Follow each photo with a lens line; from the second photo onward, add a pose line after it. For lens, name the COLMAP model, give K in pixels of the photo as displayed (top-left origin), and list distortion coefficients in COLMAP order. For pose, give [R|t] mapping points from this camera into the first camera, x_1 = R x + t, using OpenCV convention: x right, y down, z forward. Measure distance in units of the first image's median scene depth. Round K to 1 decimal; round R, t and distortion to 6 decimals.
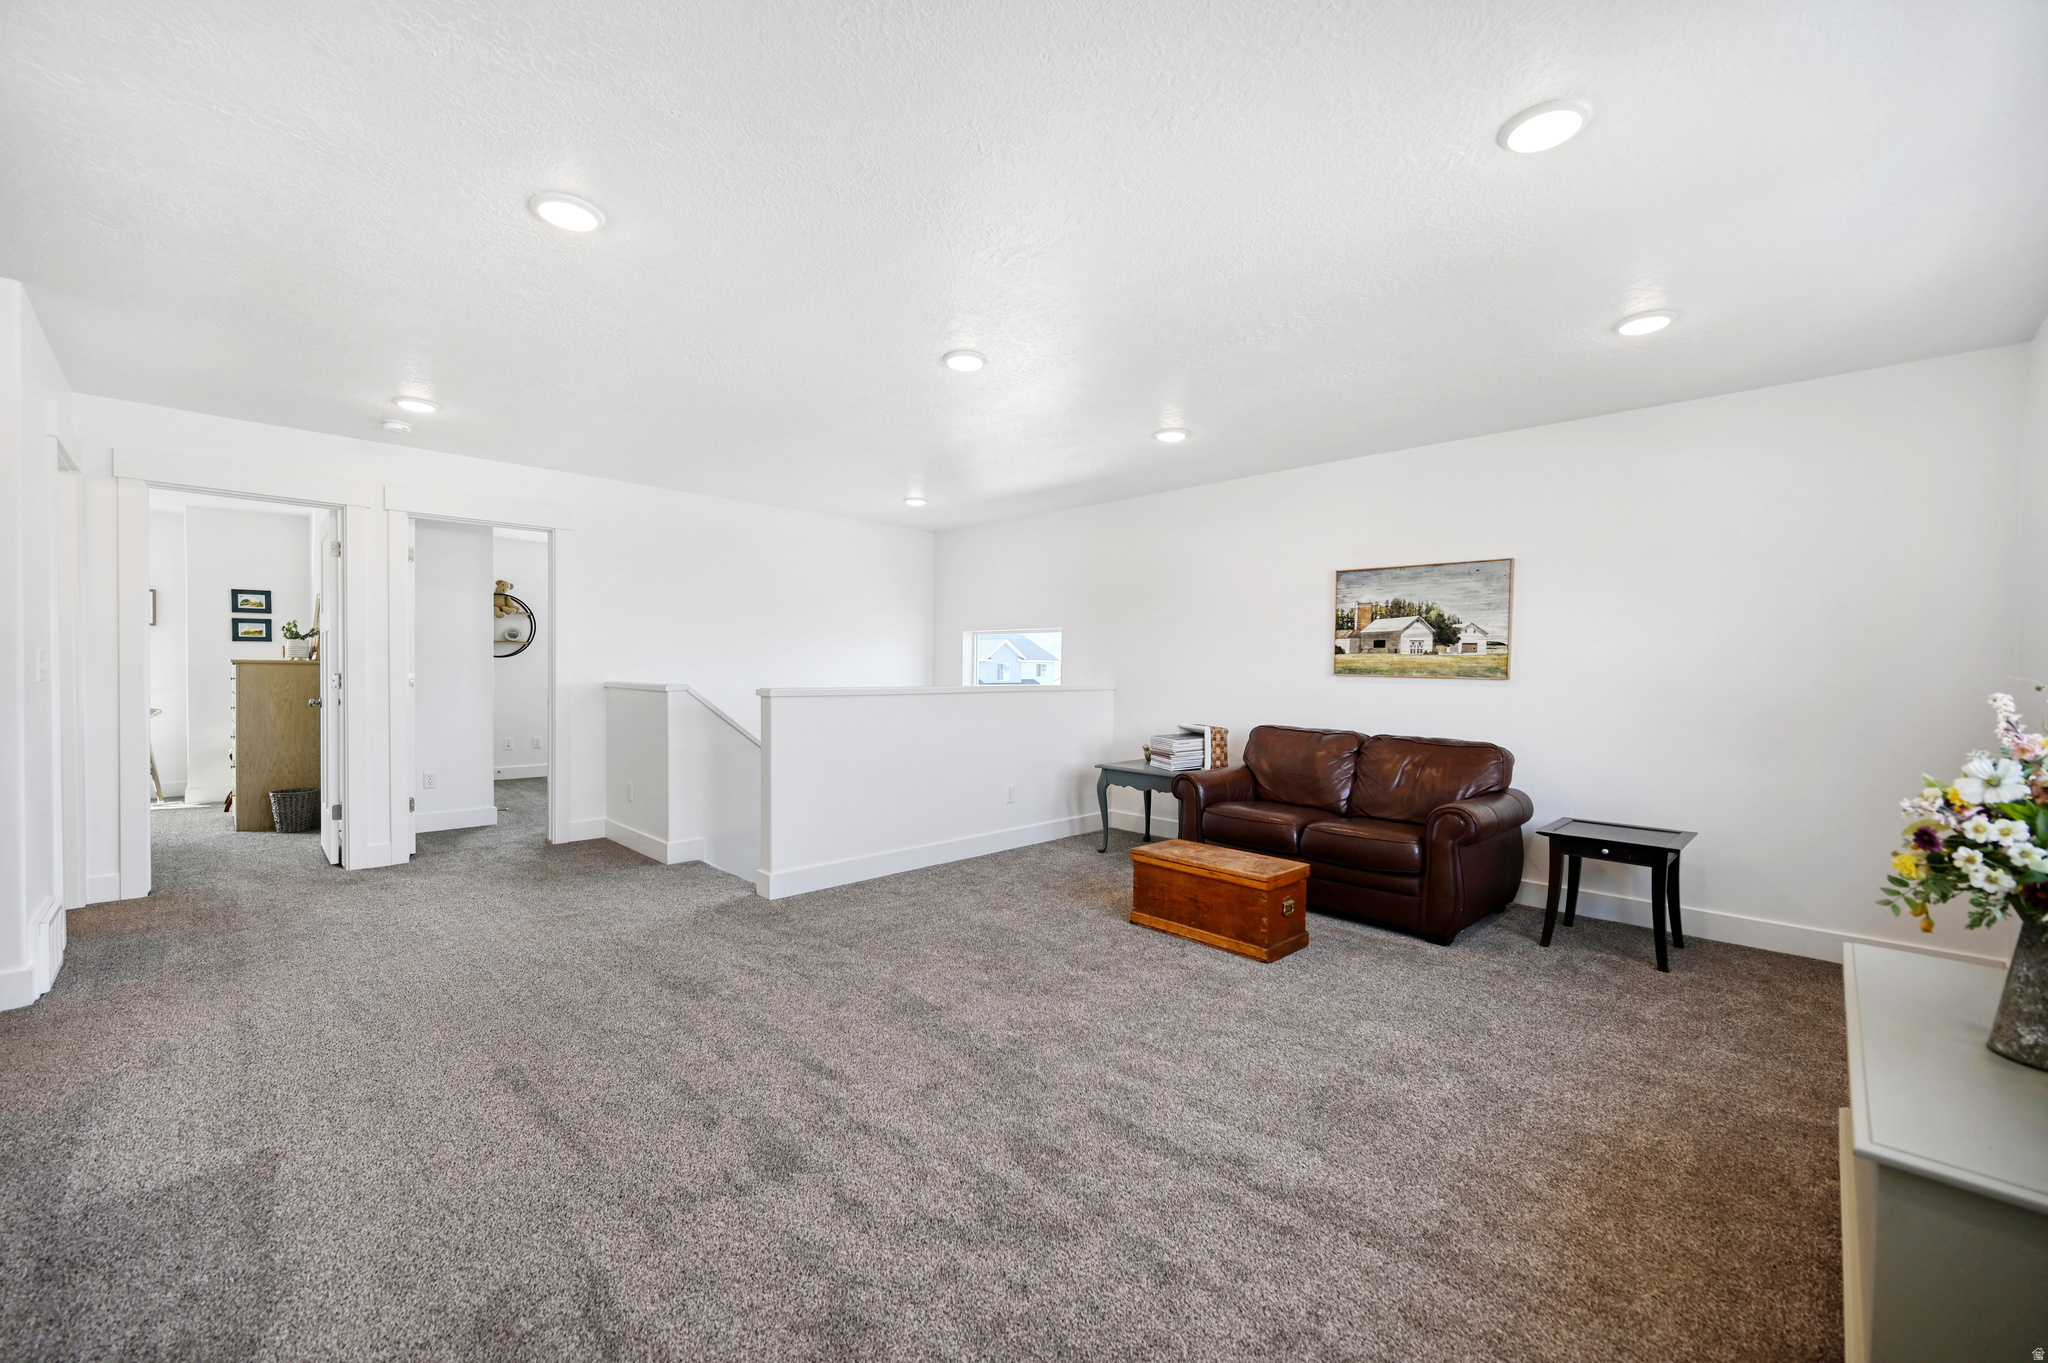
lens RADIAL K [[810.0, 0, 1027.4], [0, 810.0, 686.5], [0, 0, 1]] dist [-0.000779, -0.000058]
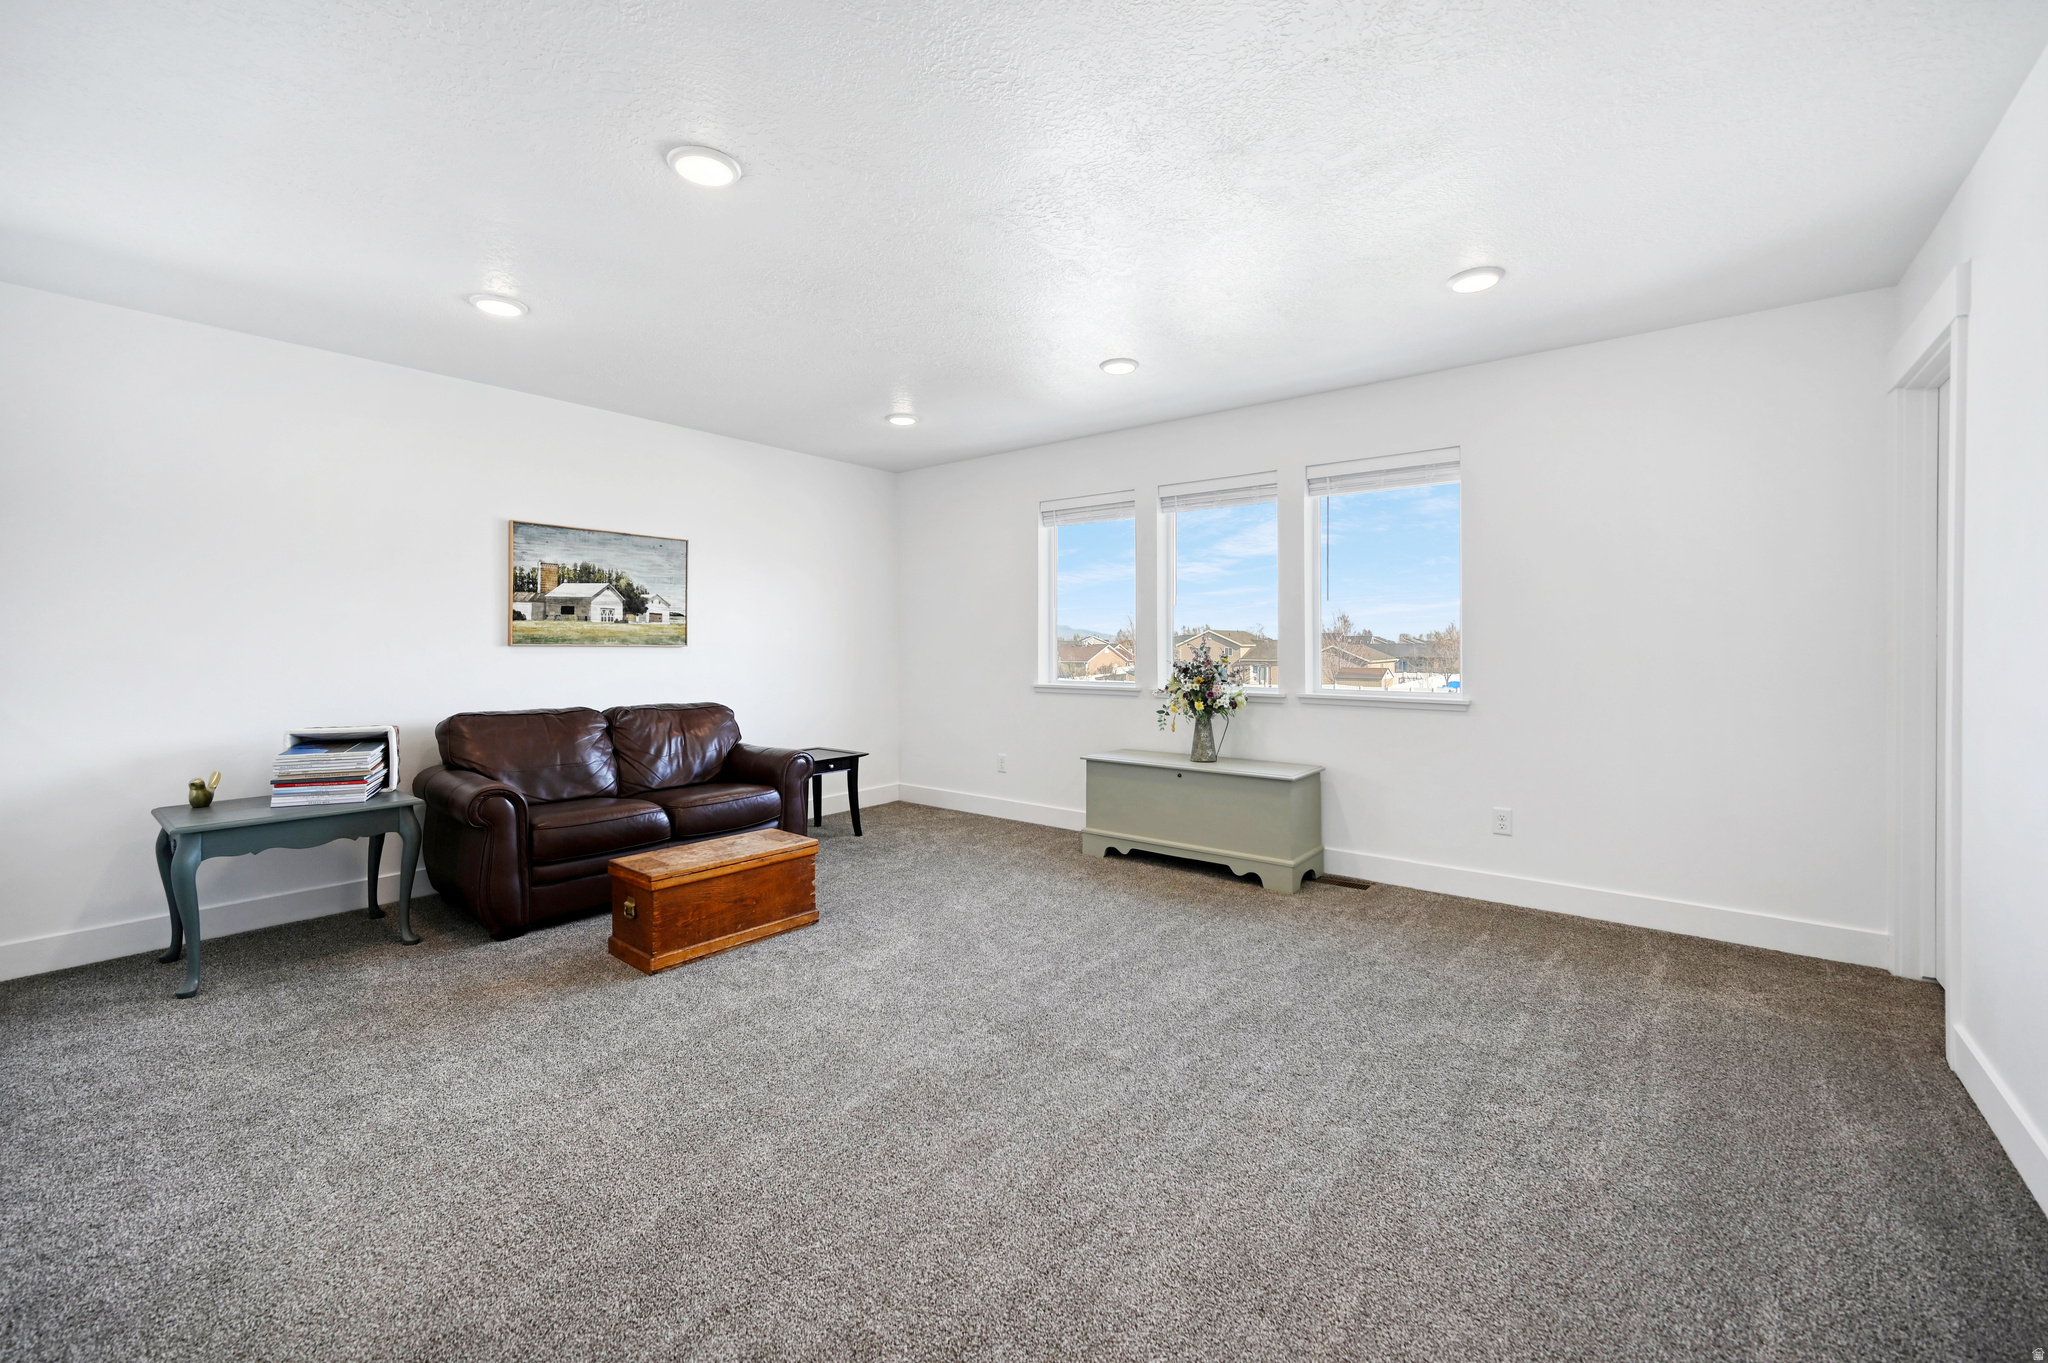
lens RADIAL K [[808.8, 0, 1019.4], [0, 808.8, 664.0], [0, 0, 1]] dist [0.000904, 0.000048]
pose [[-0.099634, -0.038478, 0.994280, -0.542573], [0.020479, 0.998961, 0.040712, -0.019352], [-0.994813, 0.024418, -0.098743, 0.604538]]
